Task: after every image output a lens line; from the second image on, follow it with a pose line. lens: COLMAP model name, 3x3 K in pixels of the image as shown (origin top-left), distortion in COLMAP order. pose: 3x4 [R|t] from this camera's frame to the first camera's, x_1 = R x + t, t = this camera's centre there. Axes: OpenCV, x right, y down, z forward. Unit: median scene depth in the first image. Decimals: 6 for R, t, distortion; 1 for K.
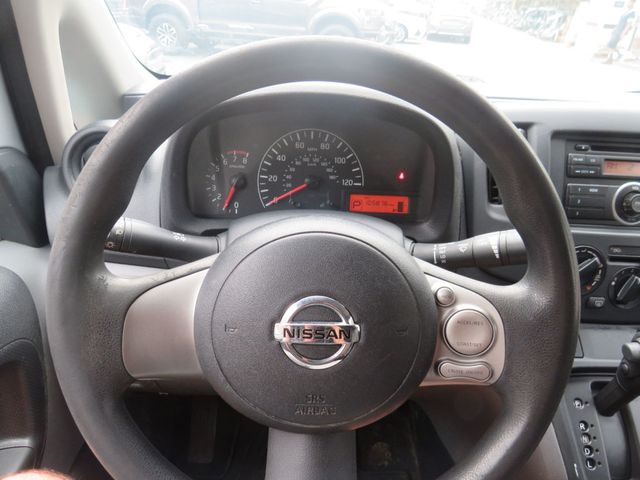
lens RADIAL K [[447.6, 0, 324.9], [0, 447.6, 255.0], [0, 0, 1]] dist [-0.045361, 0.031499]
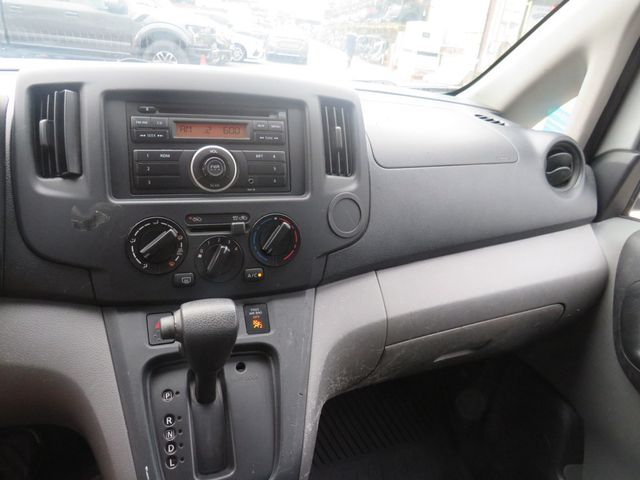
lens RADIAL K [[447.6, 0, 333.9], [0, 447.6, 255.7], [0, 0, 1]] dist [-0.045361, 0.031499]
pose [[0.945454, -0.100978, 0.309710, 0.628363], [0.112942, 0.993382, -0.020897, 0.113436], [-0.305550, 0.054736, 0.950601, 0.042698]]
